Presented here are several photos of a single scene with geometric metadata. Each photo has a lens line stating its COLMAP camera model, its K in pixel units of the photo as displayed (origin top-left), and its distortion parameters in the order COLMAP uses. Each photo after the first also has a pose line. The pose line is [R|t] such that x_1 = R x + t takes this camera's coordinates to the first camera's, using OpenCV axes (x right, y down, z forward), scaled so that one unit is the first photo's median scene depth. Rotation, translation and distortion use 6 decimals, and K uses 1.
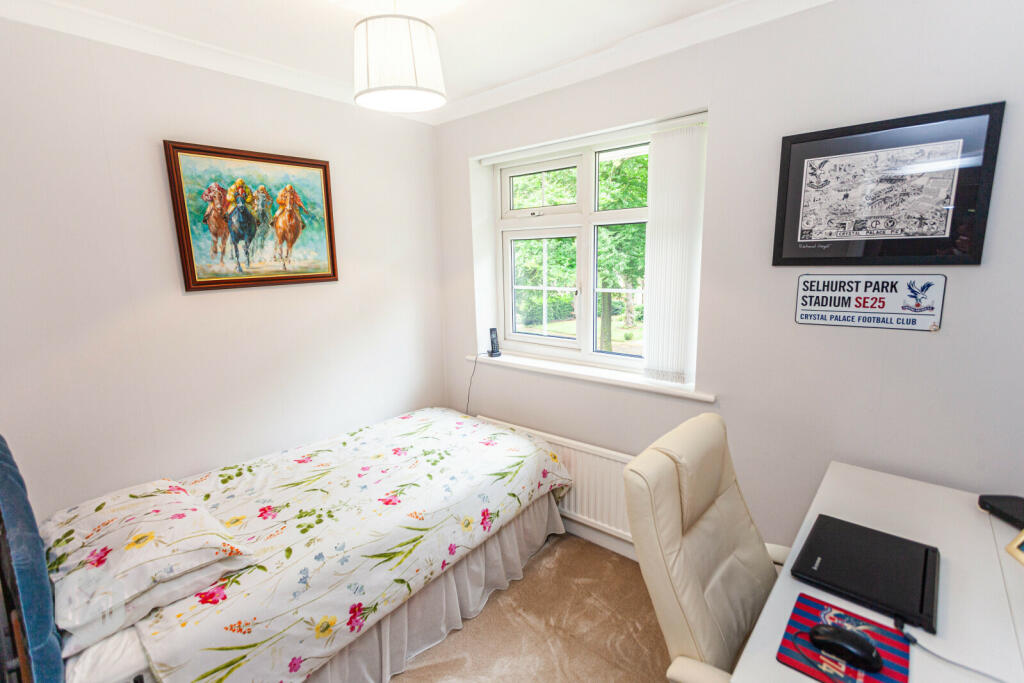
lens RADIAL K [[493.4, 0, 503.3], [0, 493.4, 339.7], [0, 0, 1]] dist [0.003513, -0.000513]
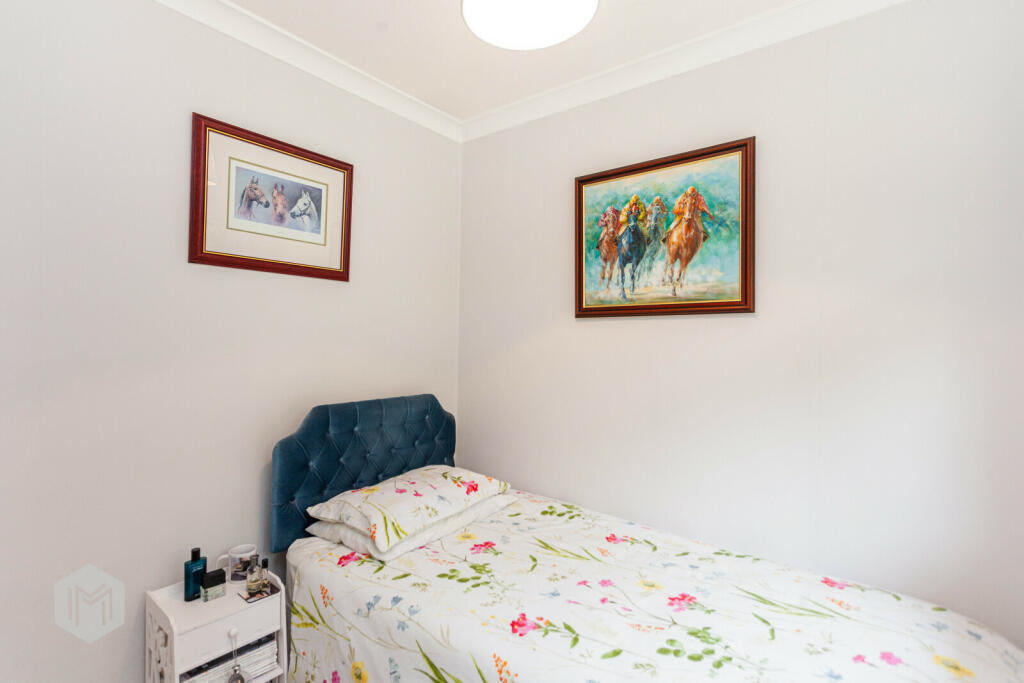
lens RADIAL K [[493.4, 0, 505.3], [0, 493.4, 339.4], [0, 0, 1]] dist [0.003513, -0.000513]
pose [[0.052558, 0.022596, -0.998362, 0.347406], [-0.185581, 0.982550, 0.012469, -0.036514], [0.981222, 0.184622, 0.055834, 0.756114]]
